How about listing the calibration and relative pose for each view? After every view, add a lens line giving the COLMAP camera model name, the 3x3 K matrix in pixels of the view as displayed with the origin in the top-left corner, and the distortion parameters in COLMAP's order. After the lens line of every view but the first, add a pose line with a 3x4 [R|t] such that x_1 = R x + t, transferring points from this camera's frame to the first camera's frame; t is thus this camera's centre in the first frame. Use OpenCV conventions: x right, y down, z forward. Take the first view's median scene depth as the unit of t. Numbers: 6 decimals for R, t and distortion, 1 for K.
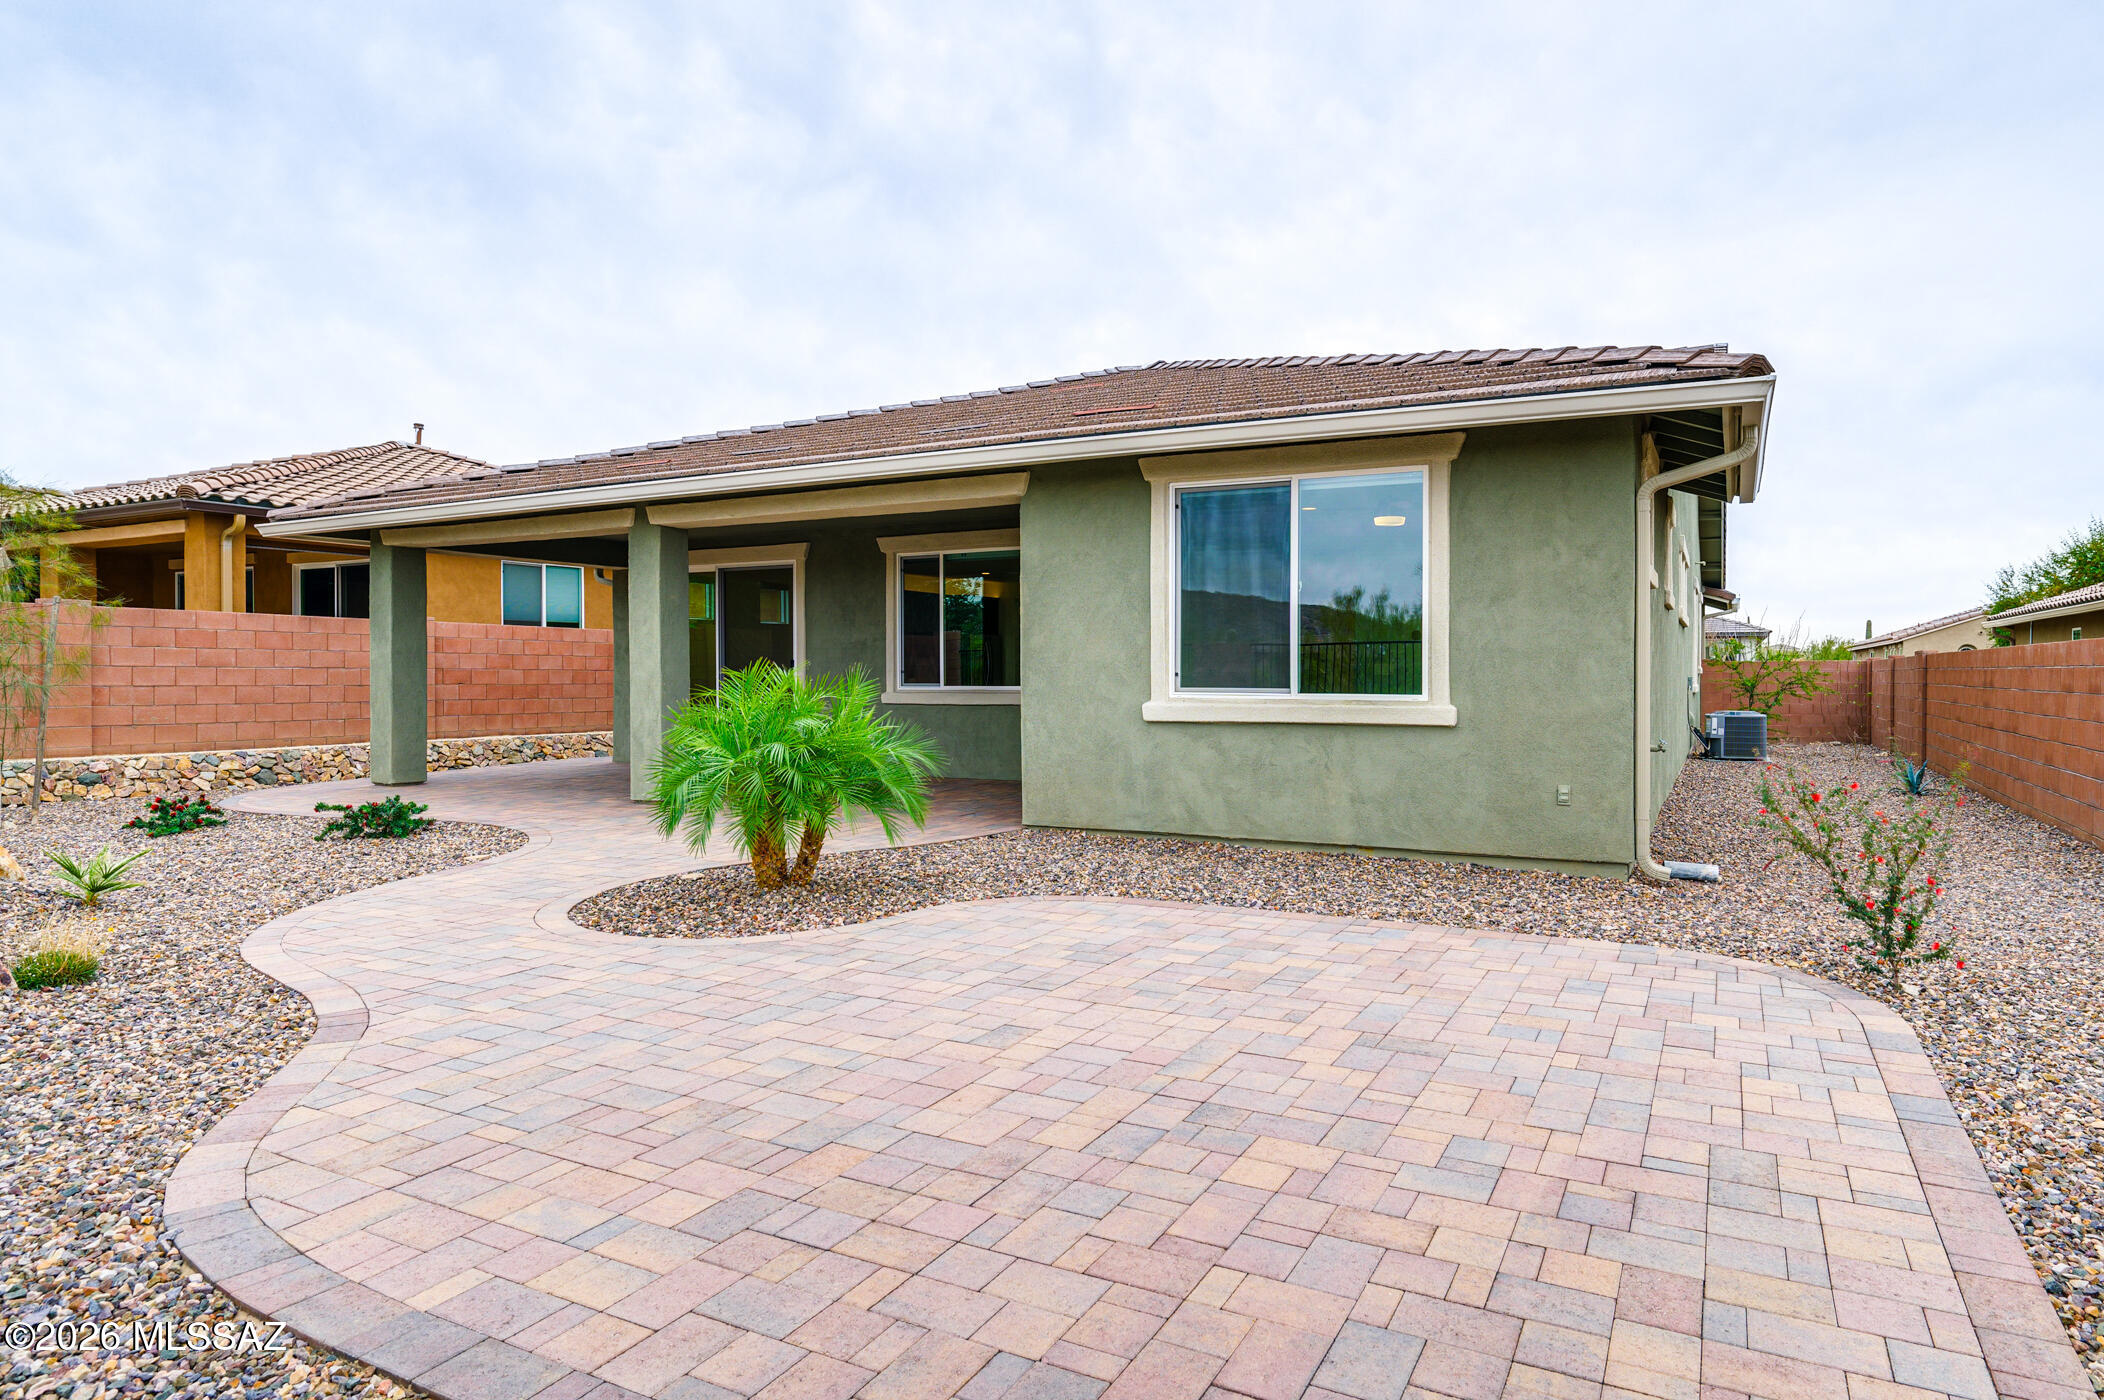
lens RADIAL K [[1232.4, 0, 1060.1], [0, 1232.4, 690.7], [0, 0, 1]] dist [0.001773, 0.000142]
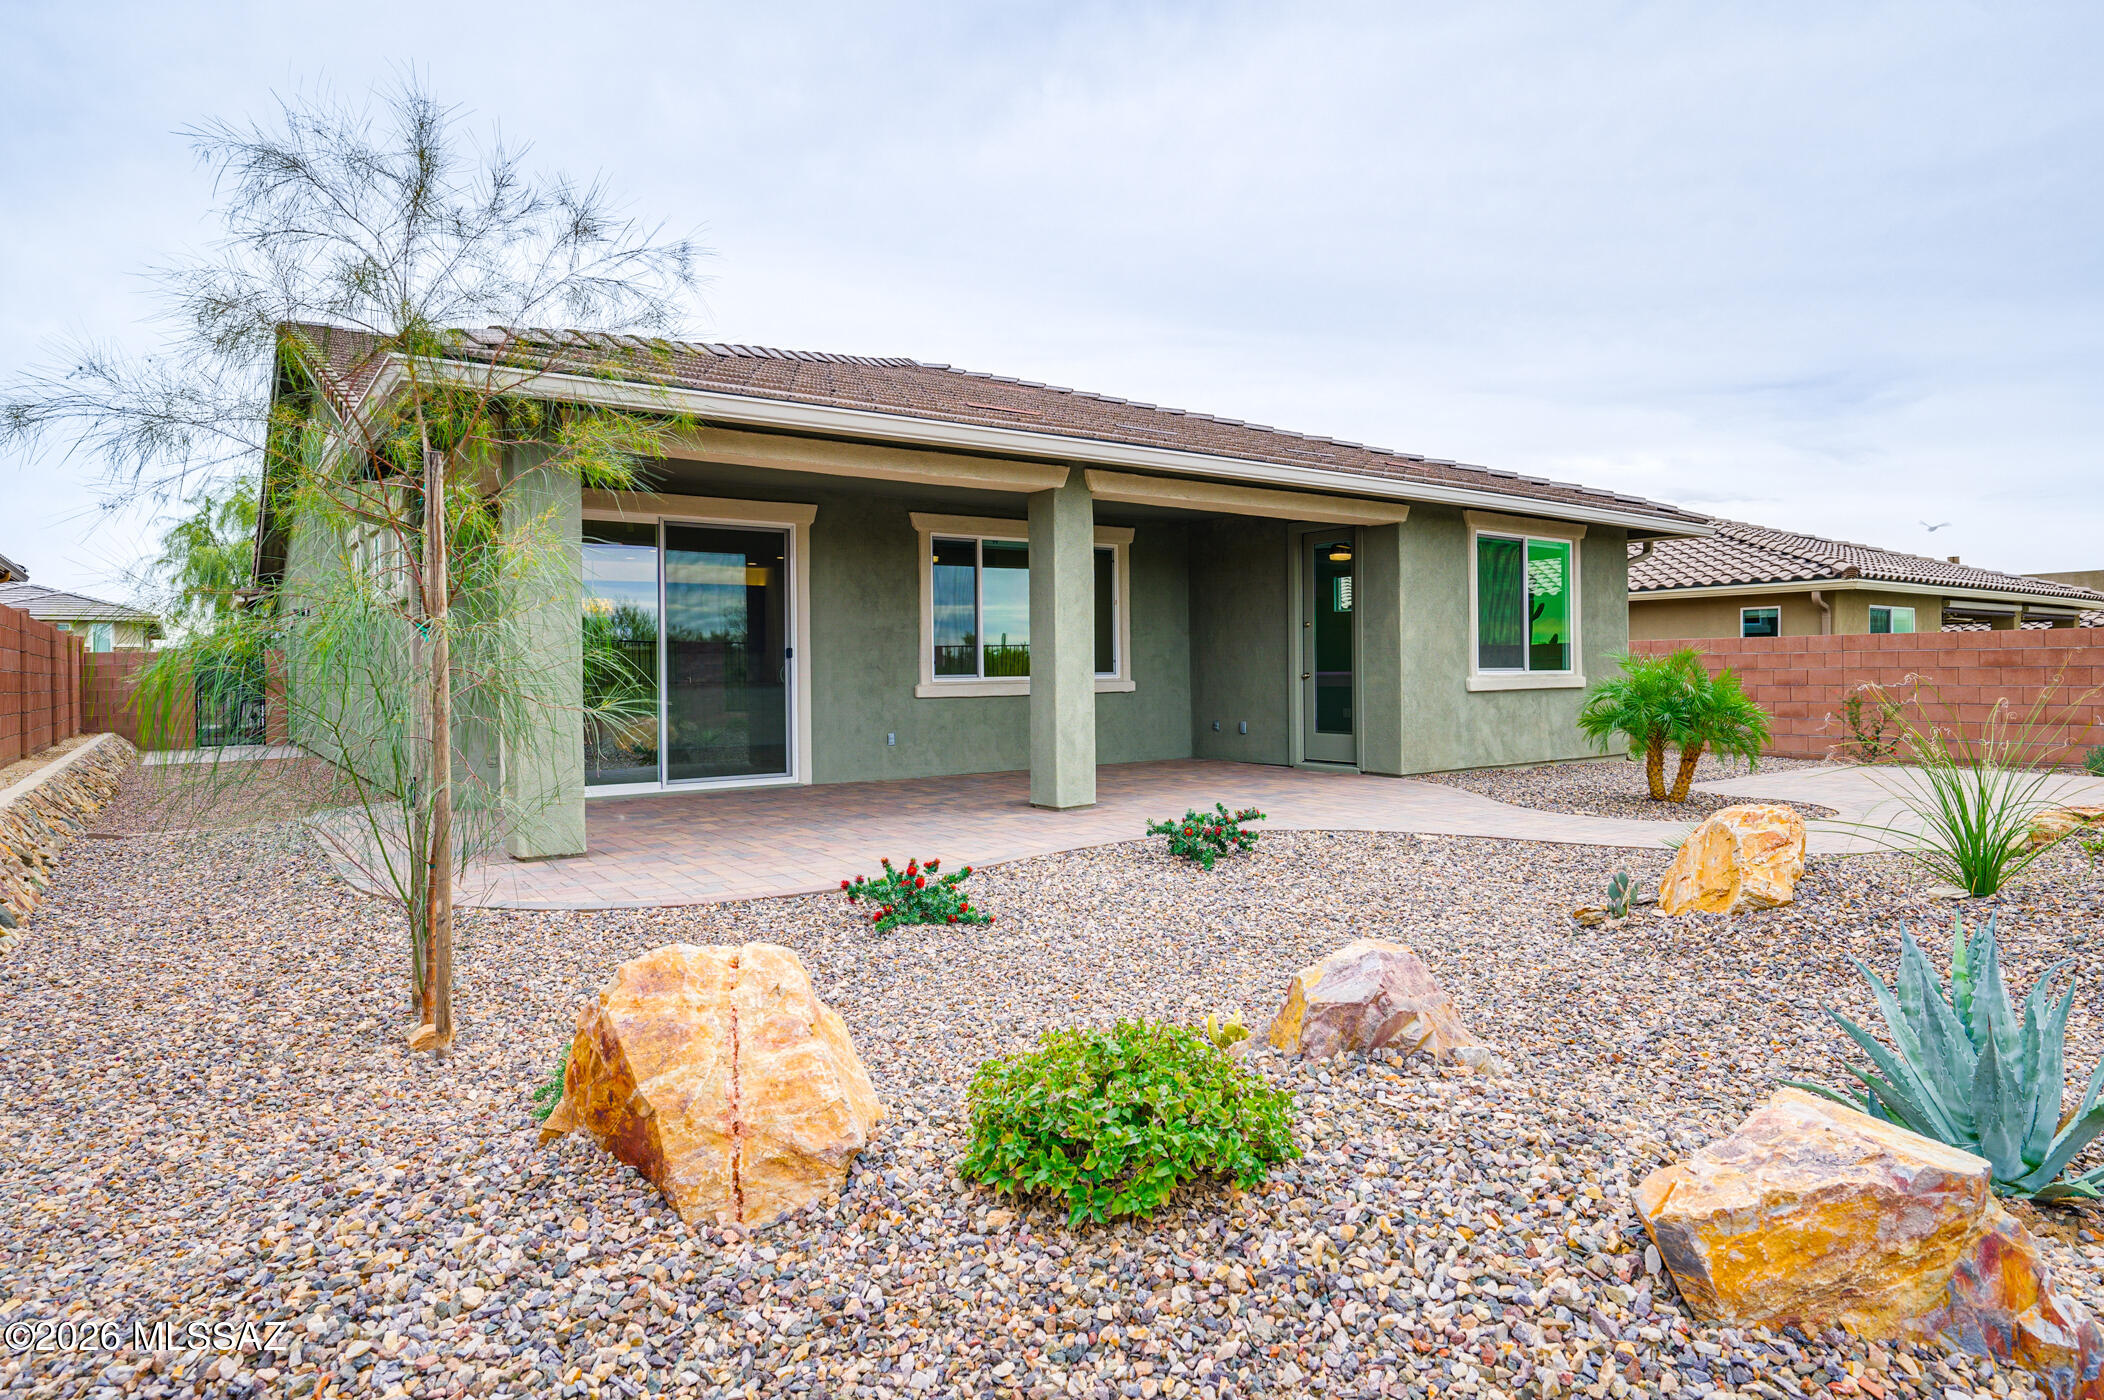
lens RADIAL K [[1232.4, 0, 1056.7], [0, 1232.4, 692.8], [0, 0, 1]] dist [0.001773, 0.000142]
pose [[0.425350, -0.019978, 0.904808, -1.202475], [0.022290, 0.999684, 0.011594, -0.001641], [-0.904754, 0.015237, 0.425661, 0.689744]]
